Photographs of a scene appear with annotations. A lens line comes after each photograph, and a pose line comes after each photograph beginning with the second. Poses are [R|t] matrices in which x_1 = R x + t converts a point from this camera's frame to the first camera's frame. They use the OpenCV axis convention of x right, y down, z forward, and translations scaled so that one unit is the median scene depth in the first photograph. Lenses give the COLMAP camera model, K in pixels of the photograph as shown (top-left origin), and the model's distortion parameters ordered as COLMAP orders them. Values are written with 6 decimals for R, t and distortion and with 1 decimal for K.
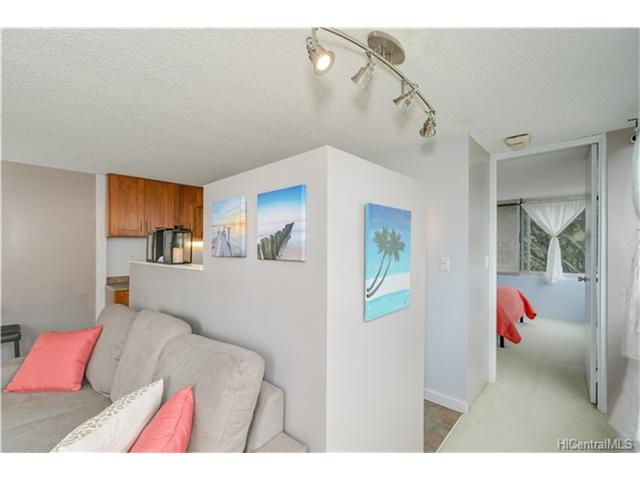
lens RADIAL K [[283.8, 0, 331.0], [0, 283.8, 246.3], [0, 0, 1]] dist [0.000851, 0.000113]
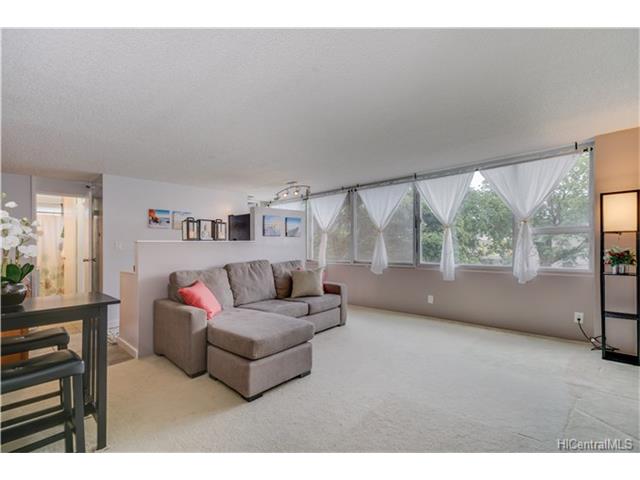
lens RADIAL K [[289.8, 0, 321.0], [0, 289.8, 249.6], [0, 0, 1]] dist [0.000868, 0.000079]
pose [[0.038443, -0.011750, 0.999192, -1.397678], [0.019748, 0.999745, 0.010997, 0.065309], [-0.999066, 0.019309, 0.038665, 0.167262]]
